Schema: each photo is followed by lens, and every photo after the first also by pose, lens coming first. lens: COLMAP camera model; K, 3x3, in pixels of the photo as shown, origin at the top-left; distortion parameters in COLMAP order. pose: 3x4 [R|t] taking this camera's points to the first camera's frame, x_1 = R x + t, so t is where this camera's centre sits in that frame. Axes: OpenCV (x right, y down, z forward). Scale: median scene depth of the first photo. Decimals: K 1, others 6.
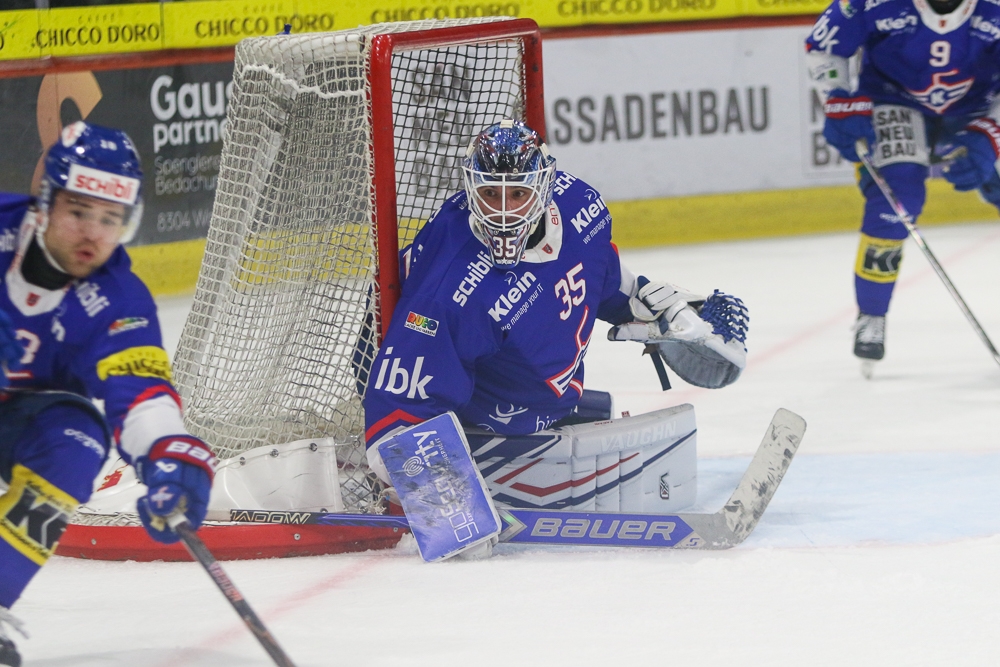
lens RADIAL K [[6064.3, 0, 499.7], [0, 6064.3, 333.8], [0, 0, 1]] dist [-0.286016, 8.184656]
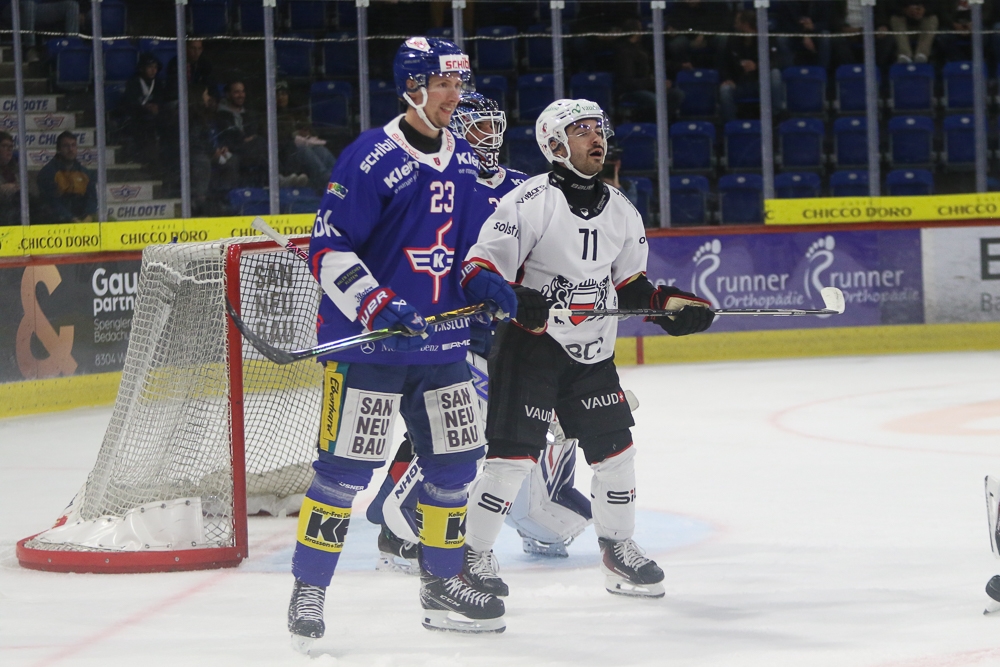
lens RADIAL K [[5625.9, 0, 500.2], [0, 5625.9, 332.3], [0, 0, 1]] dist [-0.158009, -6.409326]
pose [[0.998001, 0.013383, 0.061773, -0.041605], [-0.011924, 0.999642, -0.023932, 0.008398], [-0.062071, 0.023148, 0.997803, -0.480047]]
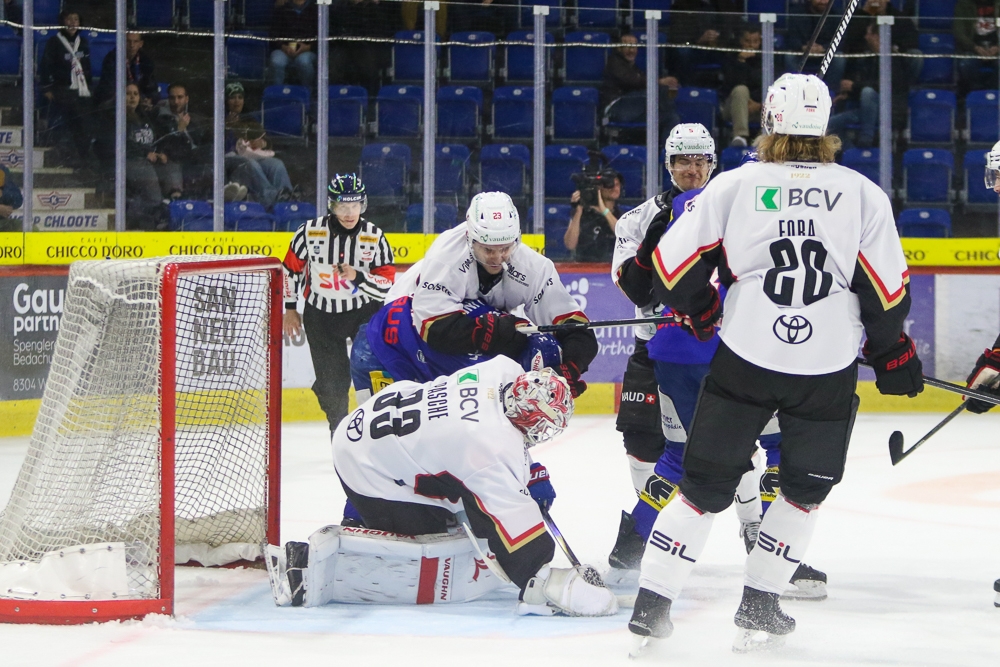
lens RADIAL K [[6064.3, 0, 499.7], [0, 6064.3, 333.8], [0, 0, 1]] dist [-0.286016, 8.184656]
pose [[0.996283, 0.052239, 0.068496, -0.040532], [-0.050324, 0.998300, -0.029391, 0.005794], [-0.069915, 0.025835, 0.997218, -0.435606]]
